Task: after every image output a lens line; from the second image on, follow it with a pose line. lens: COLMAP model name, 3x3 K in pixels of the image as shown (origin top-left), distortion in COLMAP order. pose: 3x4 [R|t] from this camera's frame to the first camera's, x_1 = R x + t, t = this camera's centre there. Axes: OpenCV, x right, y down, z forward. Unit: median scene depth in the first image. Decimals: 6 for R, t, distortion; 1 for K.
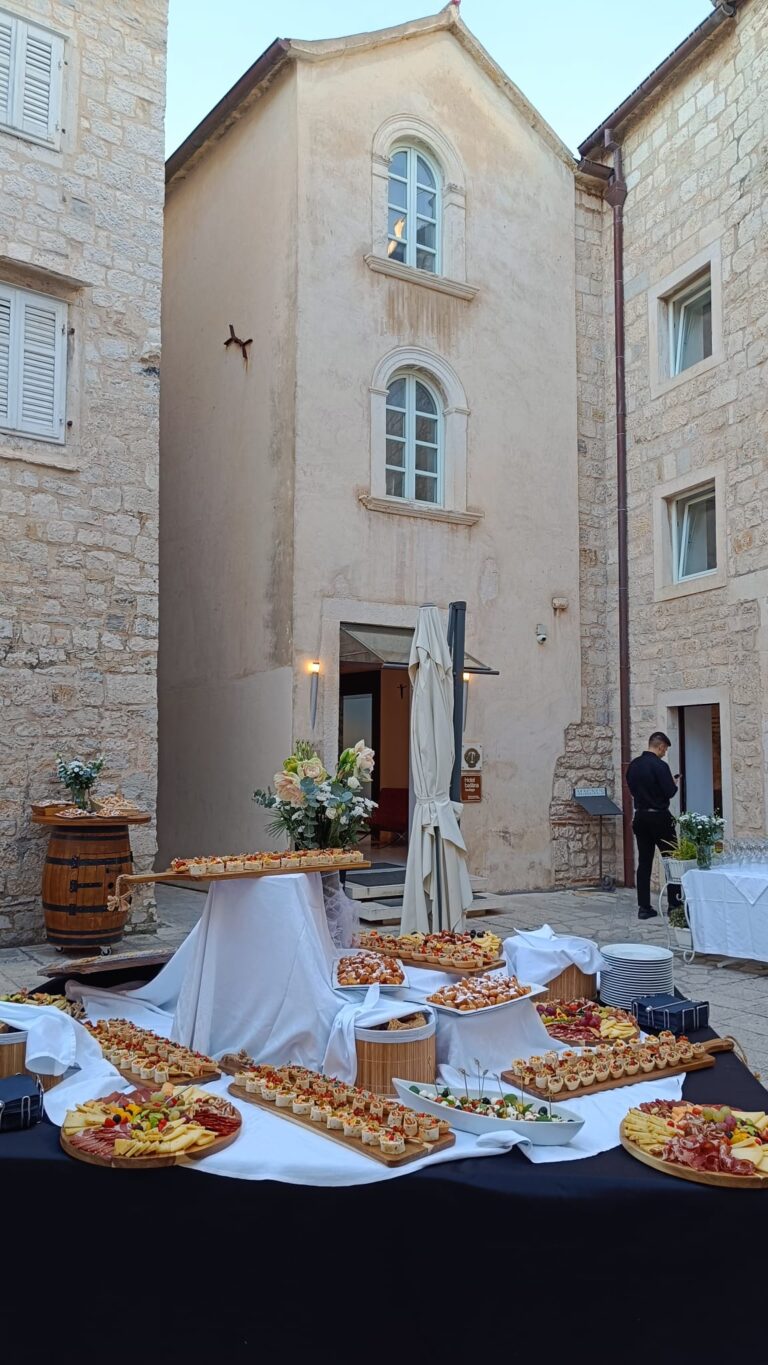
lens RADIAL K [[957.0, 0, 383.6], [0, 957.0, 674.4], [0, 0, 1]] dist [0.012143, -0.009820]
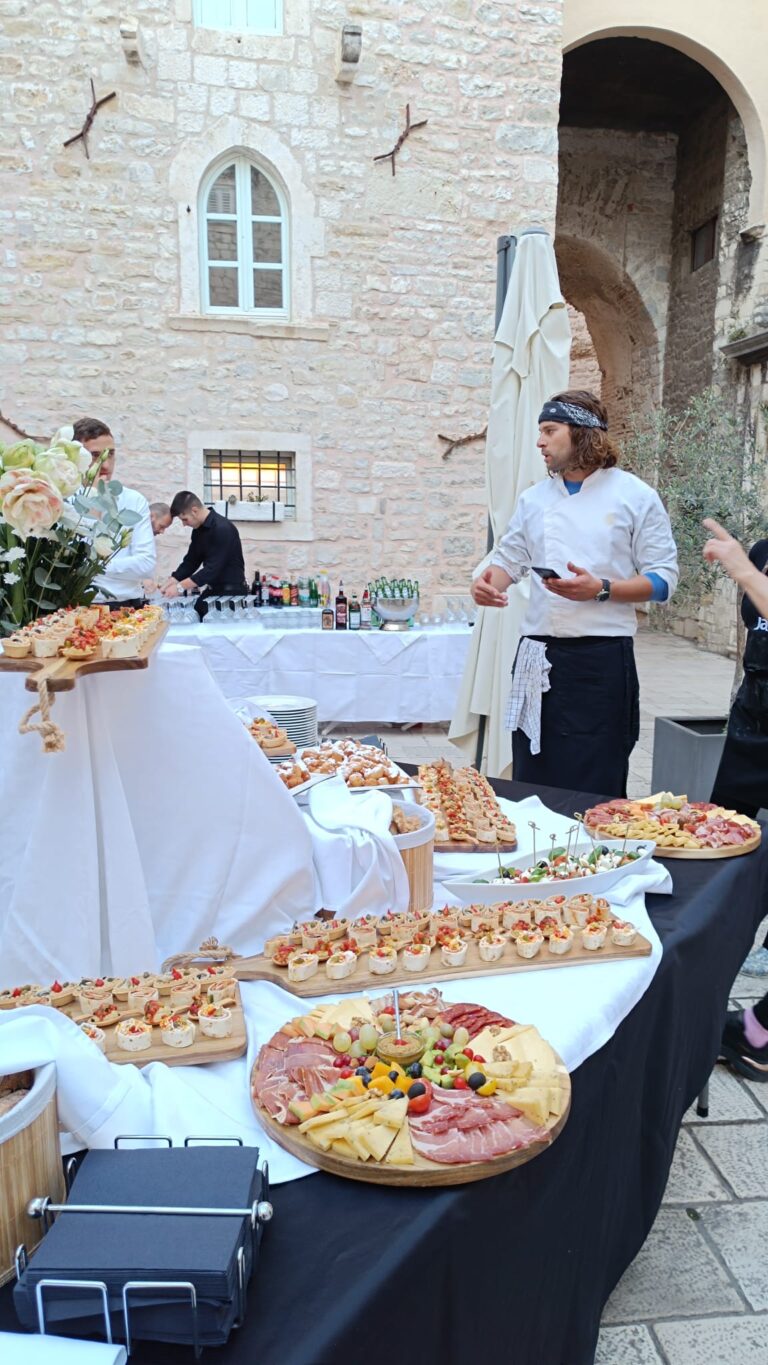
lens RADIAL K [[957.0, 0, 381.4], [0, 957.0, 678.1], [0, 0, 1]] dist [0.012143, -0.009820]
pose [[0.488812, -0.136088, 0.861710, -0.549706], [-0.072443, 0.978015, 0.195549, 0.105667], [-0.869376, -0.158012, 0.468206, 0.619155]]
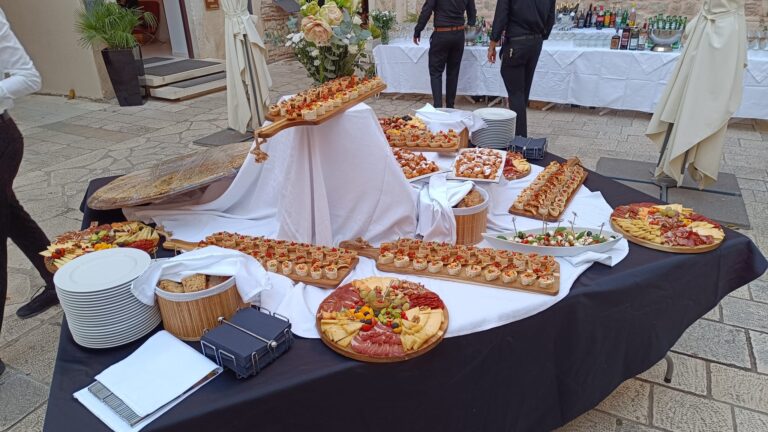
lens RADIAL K [[538.5, 0, 388.2], [0, 538.5, 217.0], [0, 0, 1]] dist [0.012143, -0.009820]
pose [[0.872373, -0.234155, 0.429112, -0.410609], [-0.010685, 0.868472, 0.495623, -0.016773], [-0.488725, -0.436953, 0.755129, 0.383596]]
